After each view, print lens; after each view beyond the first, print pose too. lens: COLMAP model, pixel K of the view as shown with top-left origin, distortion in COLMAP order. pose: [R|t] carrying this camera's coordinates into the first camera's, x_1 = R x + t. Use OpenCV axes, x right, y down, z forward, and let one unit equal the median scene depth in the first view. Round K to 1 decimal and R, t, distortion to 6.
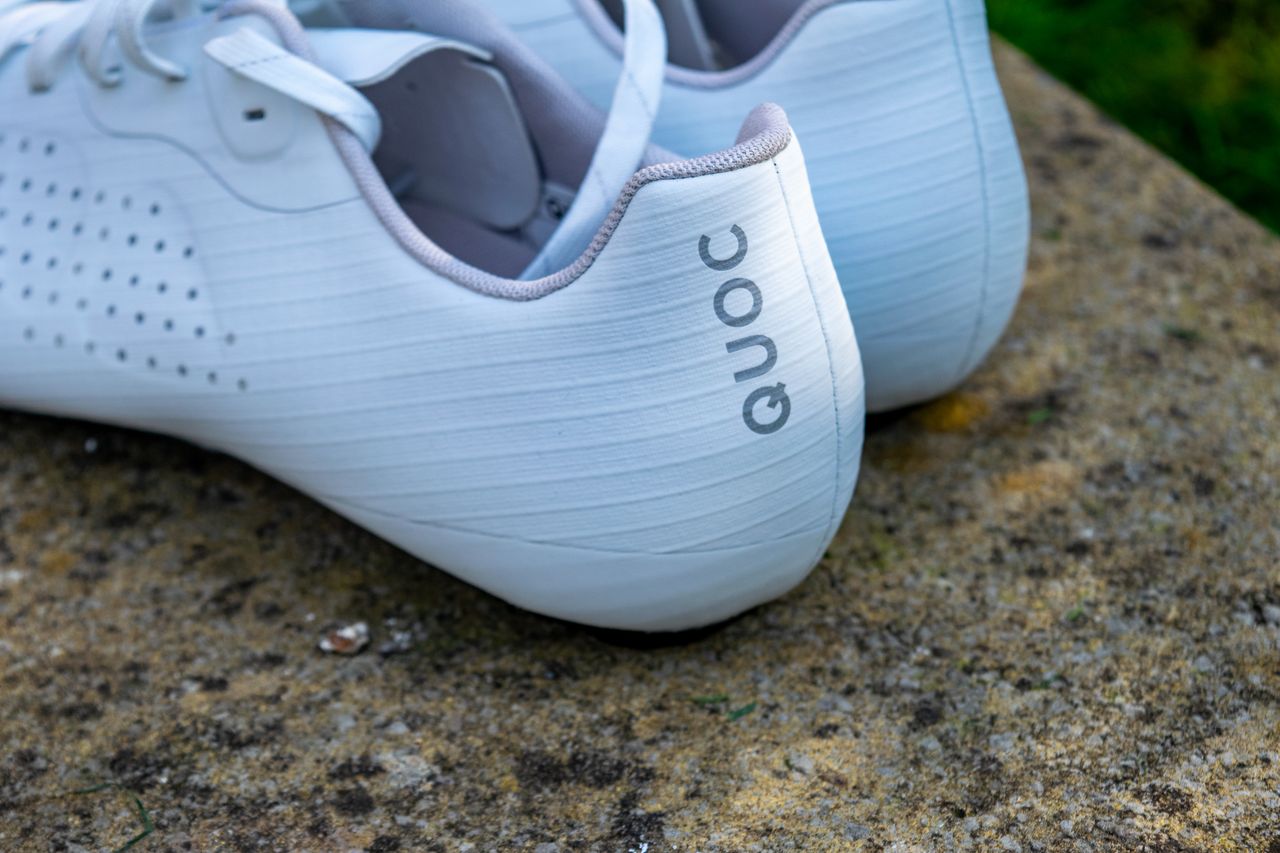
lens RADIAL K [[2885.6, 0, 636.0], [0, 2885.6, 374.3], [0, 0, 1]] dist [0.062097, 0.000000]
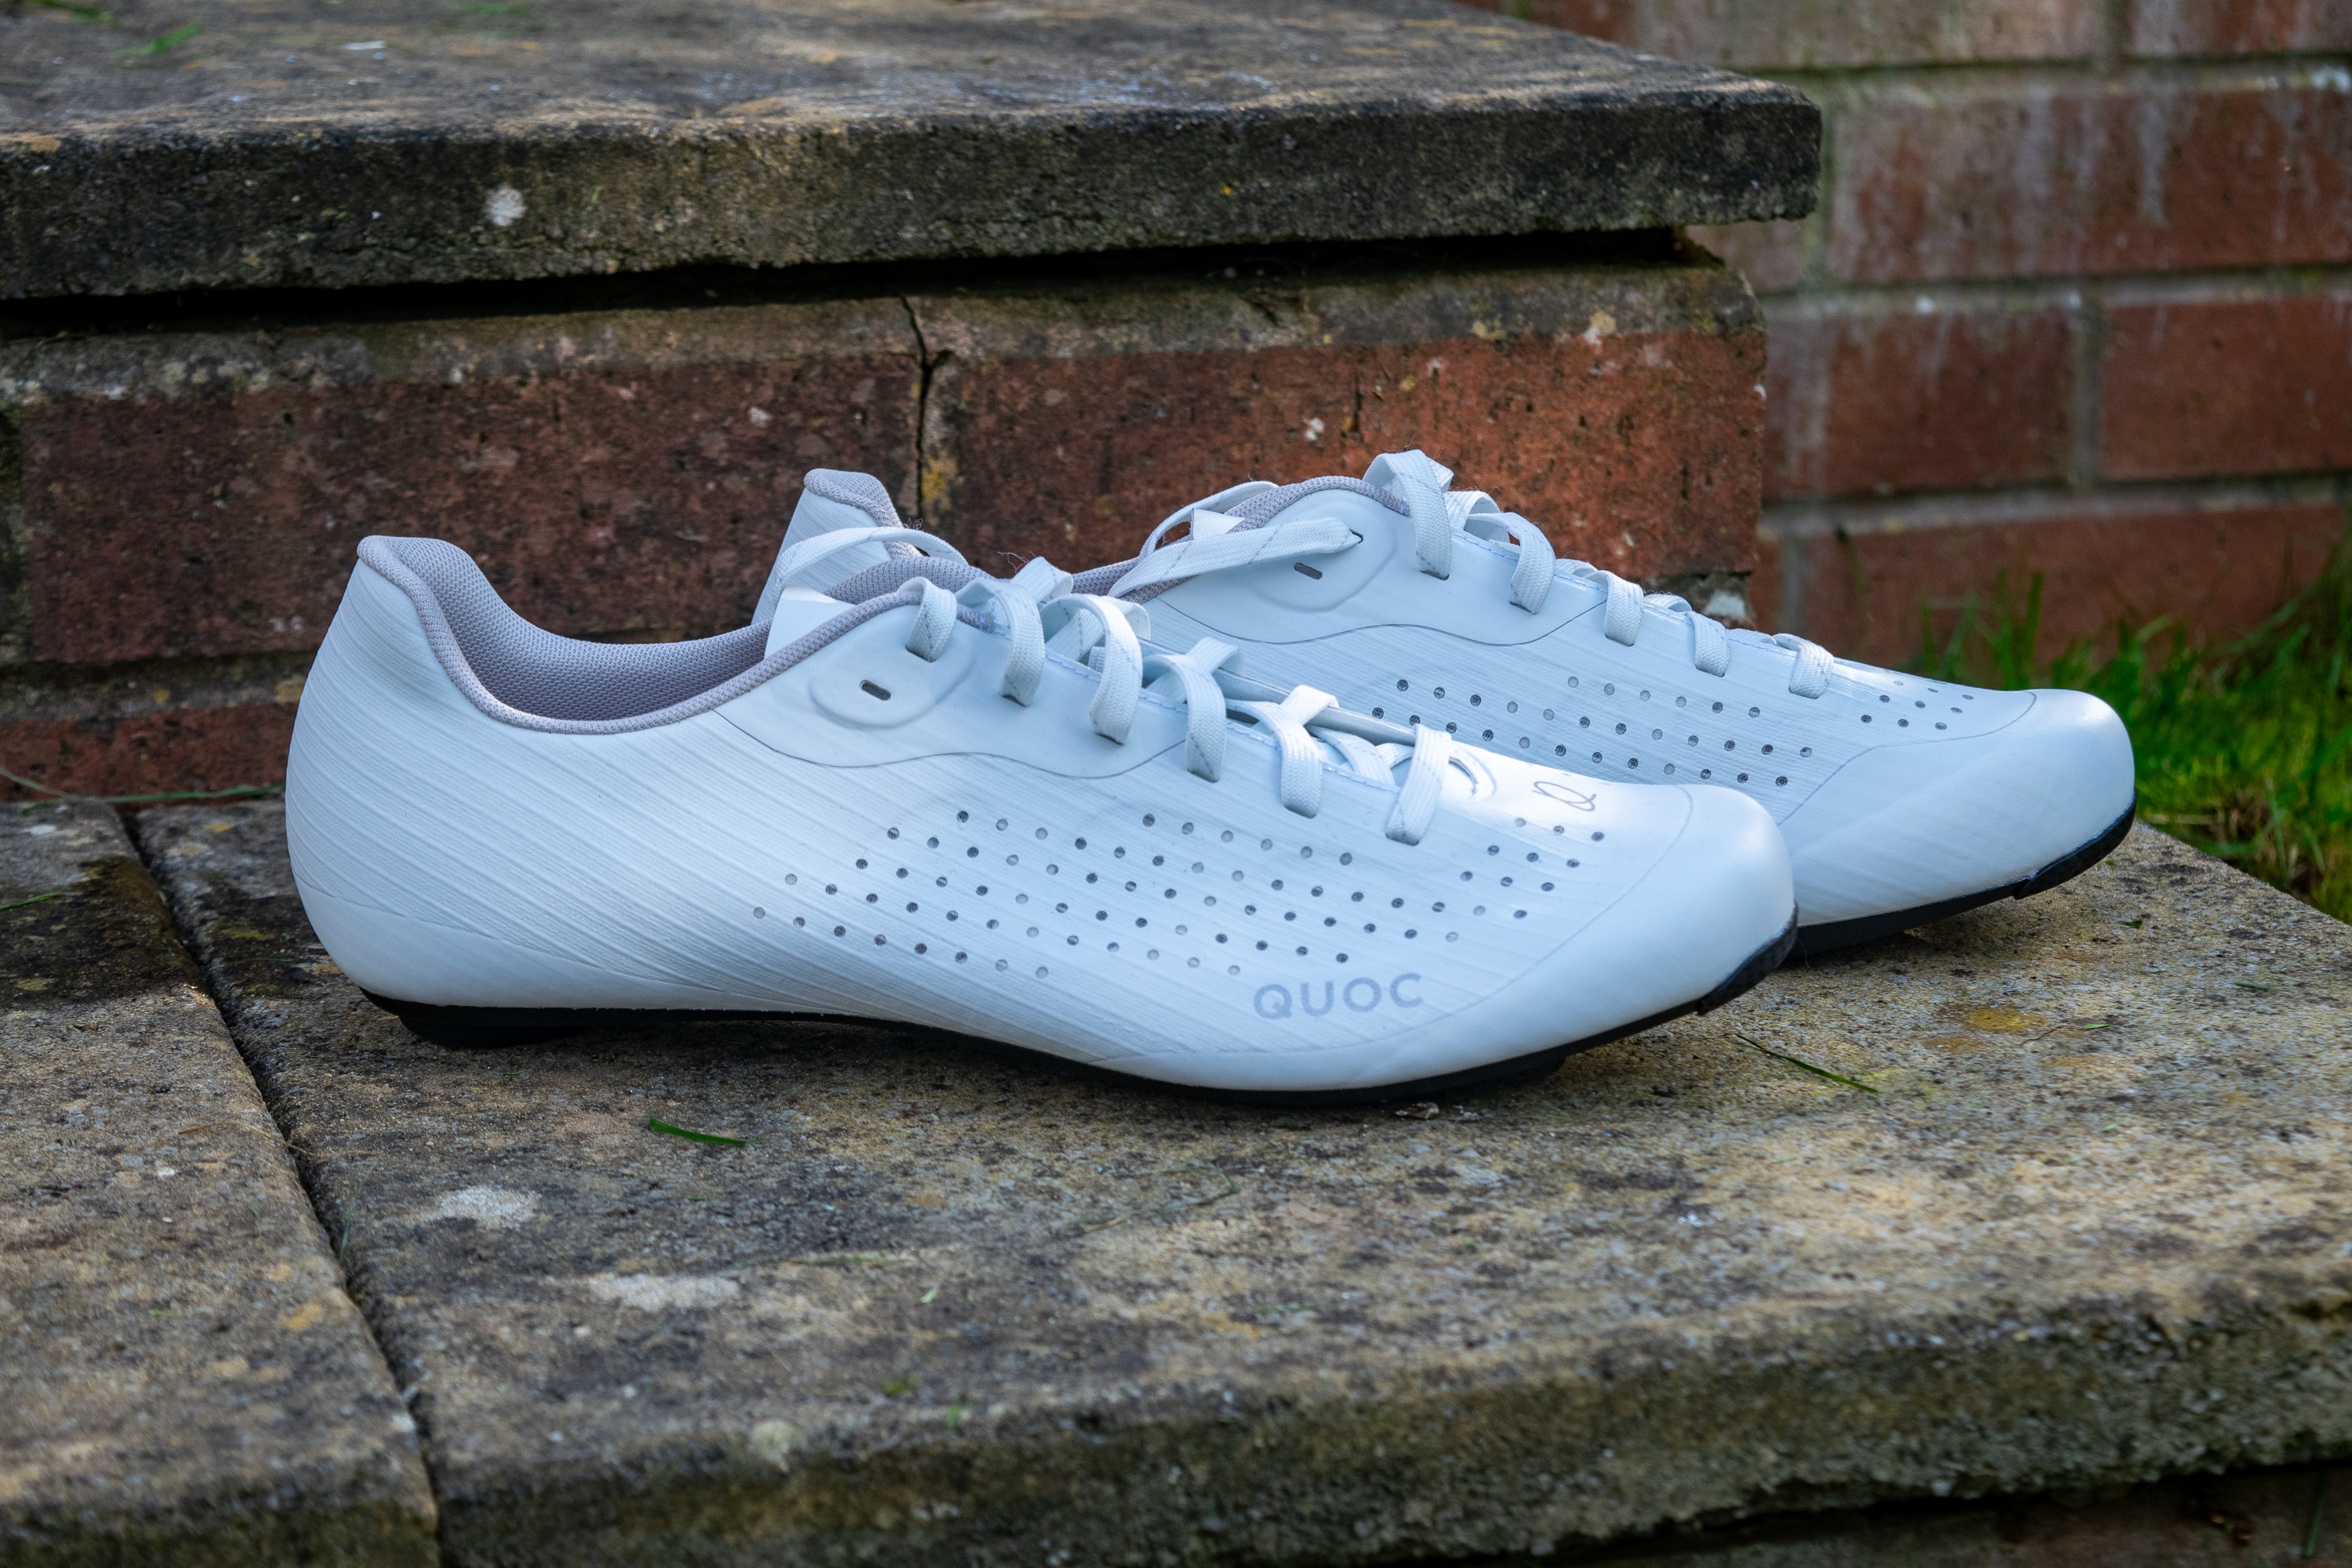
lens RADIAL K [[5302.3, 0, 1172.6], [0, 5302.3, 795.8], [0, 0, 1]] dist [0.062097, 0.000000]
pose [[0.994215, 0.040081, -0.099652, 0.000770], [-0.065266, 0.962282, -0.264109, 0.520543], [0.085308, 0.269085, 0.959331, -0.961002]]
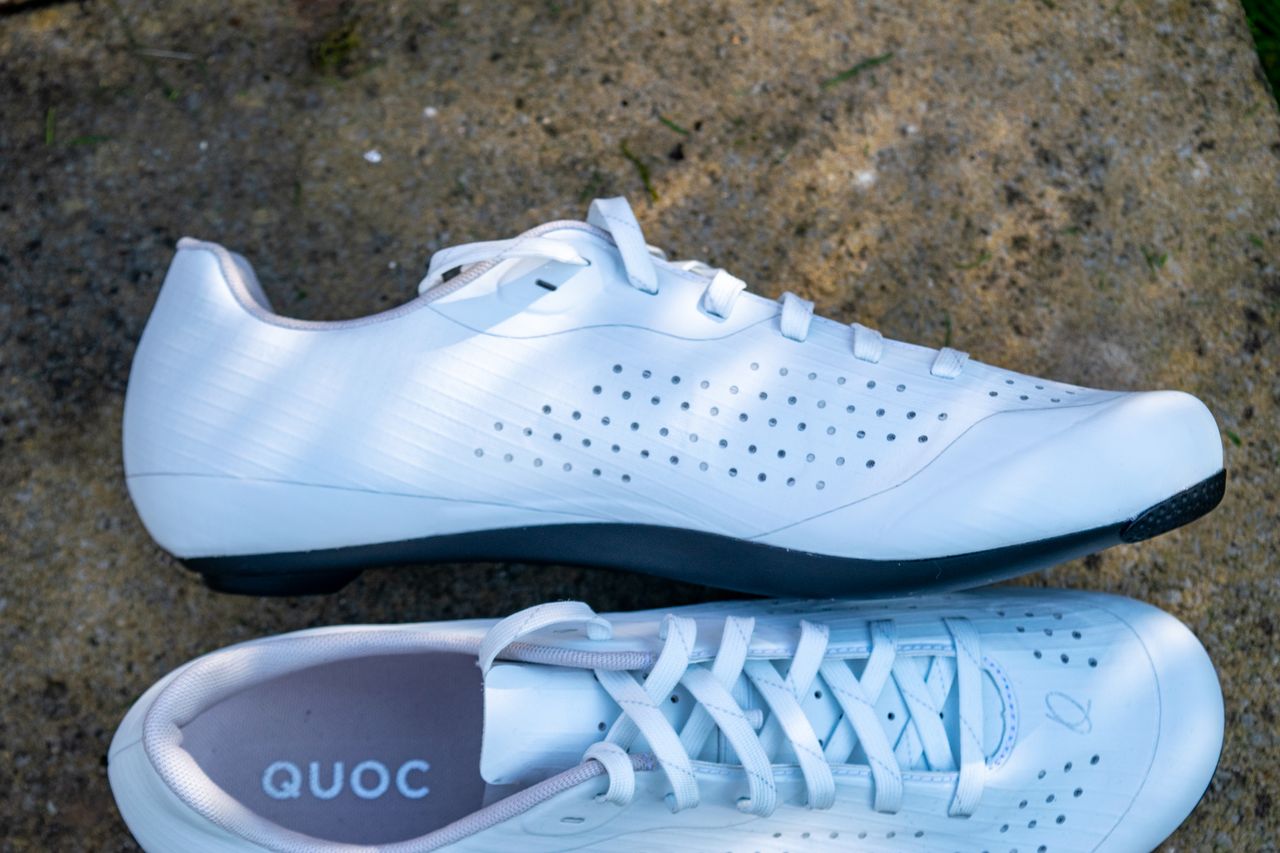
lens RADIAL K [[2611.4, 0, 634.7], [0, 2611.4, 423.6], [0, 0, 1]] dist [0.055589, 0.000000]
pose [[0.988561, 0.149923, -0.016441, -0.138913], [-0.100412, 0.735569, 0.669967, -1.070911], [0.112537, -0.660652, 0.742209, 0.122491]]
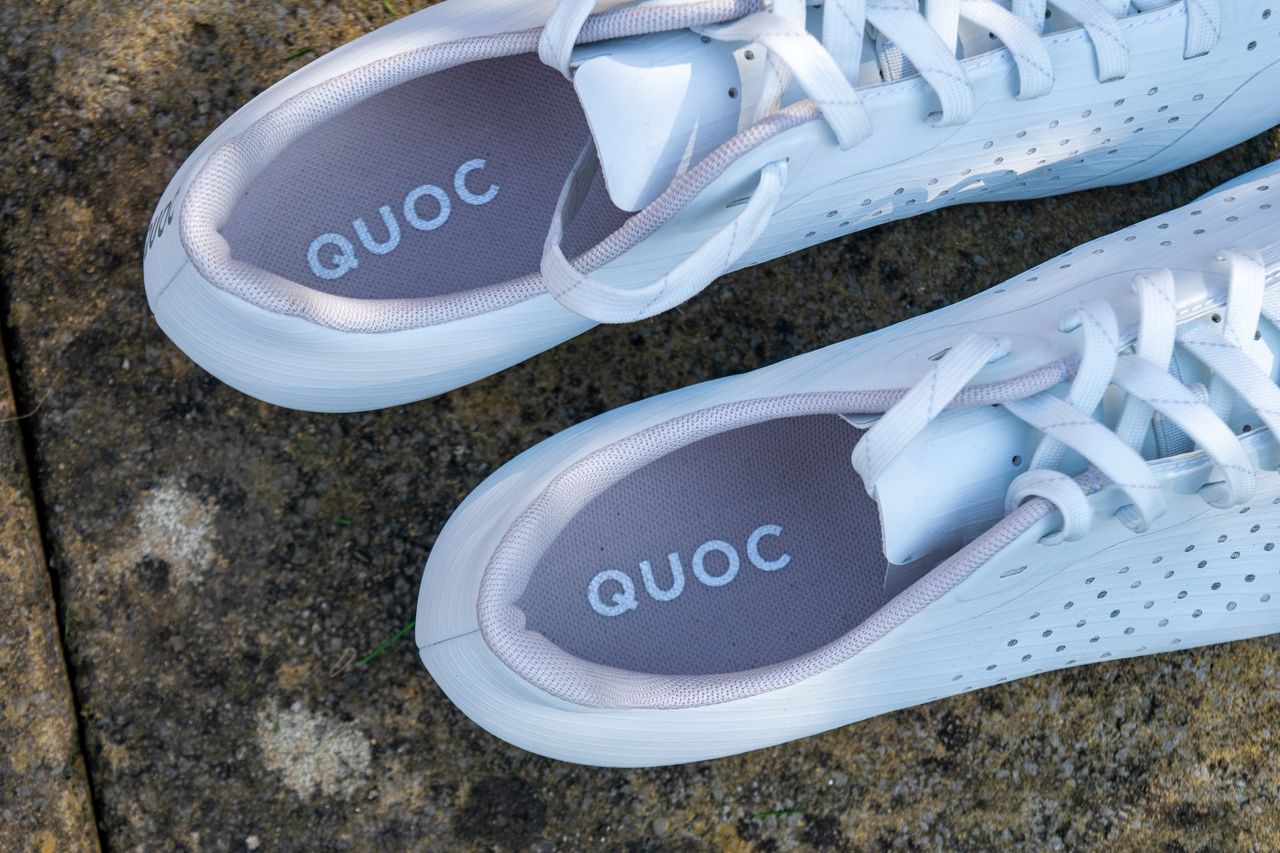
lens RADIAL K [[2885.6, 0, 627.6], [0, 2885.6, 426.6], [0, 0, 1]] dist [0.062097, 0.000000]
pose [[0.979744, 0.199949, 0.011033, -0.251956], [-0.119436, 0.539233, 0.833644, -0.967356], [0.160736, -0.818076, 0.552192, 0.236972]]
